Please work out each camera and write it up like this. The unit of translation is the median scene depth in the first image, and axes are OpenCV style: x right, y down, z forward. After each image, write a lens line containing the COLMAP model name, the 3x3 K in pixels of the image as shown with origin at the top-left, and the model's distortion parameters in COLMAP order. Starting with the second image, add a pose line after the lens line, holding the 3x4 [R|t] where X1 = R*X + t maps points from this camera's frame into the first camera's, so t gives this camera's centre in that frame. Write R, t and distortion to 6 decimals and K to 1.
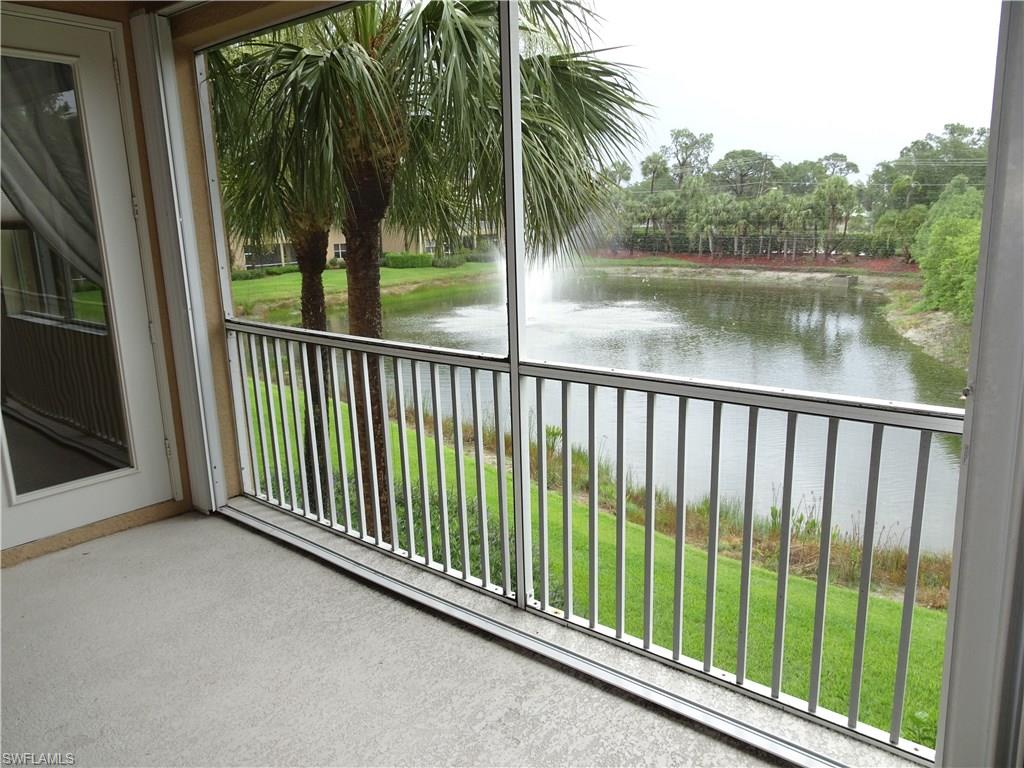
lens RADIAL K [[719.7, 0, 511.7], [0, 719.7, 388.6], [0, 0, 1]] dist [0.004352, -0.000925]
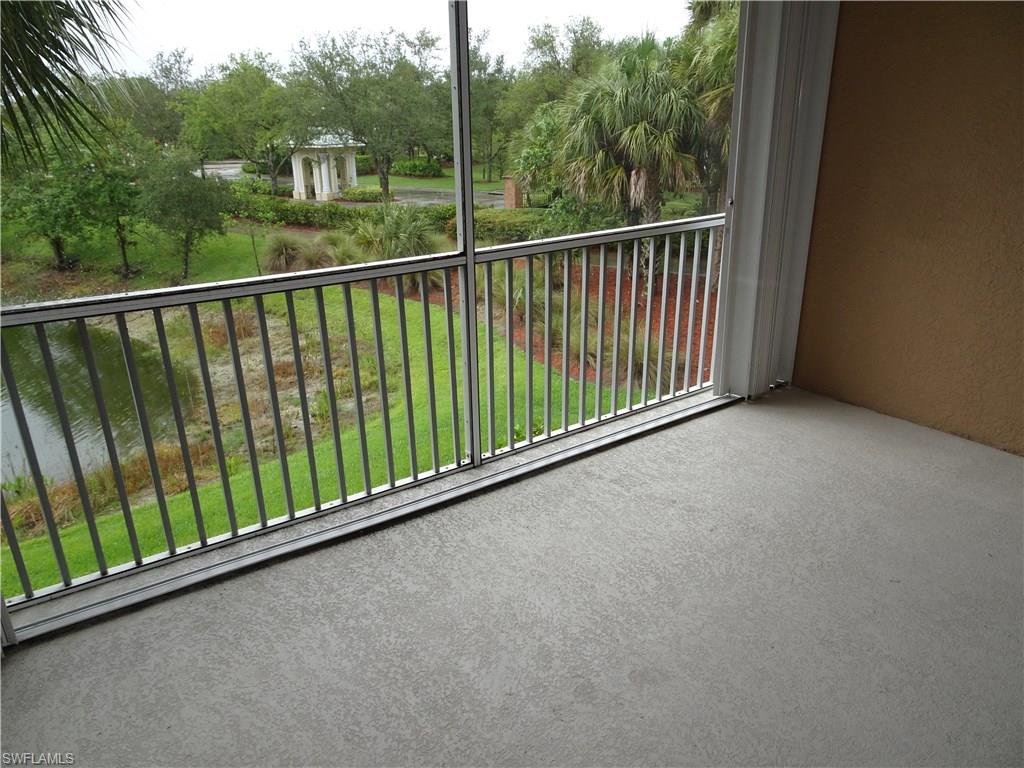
lens RADIAL K [[719.7, 0, 511.7], [0, 719.7, 388.6], [0, 0, 1]] dist [0.004352, -0.000925]
pose [[0.275127, -0.322125, 0.905837, -0.717925], [0.223873, 0.937763, 0.265482, -0.082463], [-0.934979, 0.129751, 0.330119, 0.387392]]
